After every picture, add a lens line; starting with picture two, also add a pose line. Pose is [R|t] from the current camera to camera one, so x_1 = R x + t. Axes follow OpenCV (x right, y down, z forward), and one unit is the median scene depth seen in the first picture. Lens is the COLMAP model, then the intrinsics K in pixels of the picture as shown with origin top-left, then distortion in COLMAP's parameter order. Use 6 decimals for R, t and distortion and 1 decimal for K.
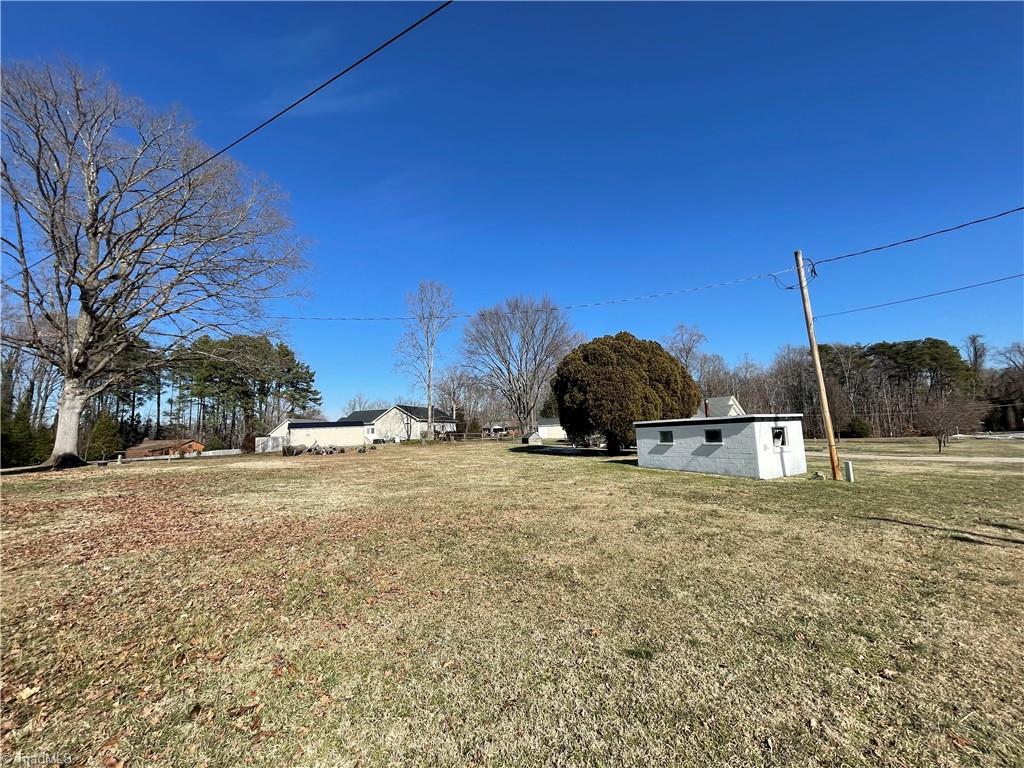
lens RADIAL K [[409.0, 0, 512.0], [0, 409.0, 384.0], [0, 0, 1]] dist [-0.000069, -0.000005]
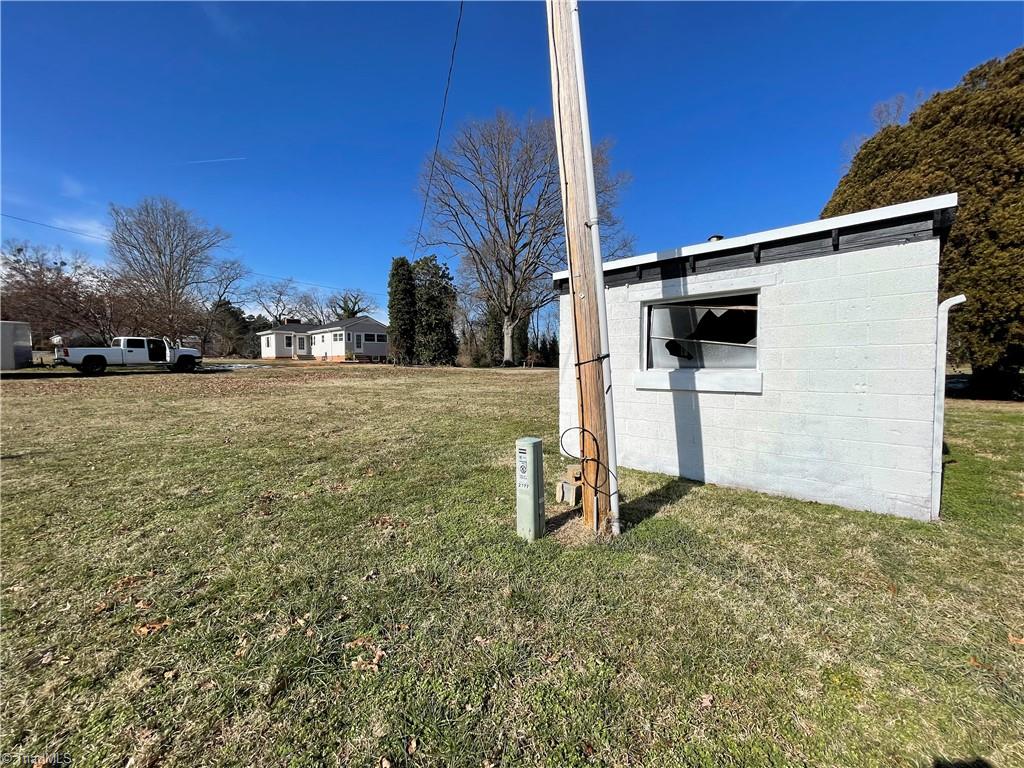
lens RADIAL K [[409.0, 0, 512.0], [0, 409.0, 384.0], [0, 0, 1]] dist [-0.000069, -0.000005]
pose [[0.280965, 0.081642, -0.956239, 0.818986], [0.099372, 0.988545, 0.113598, 0.111934], [0.954559, -0.126940, 0.269634, 0.782702]]
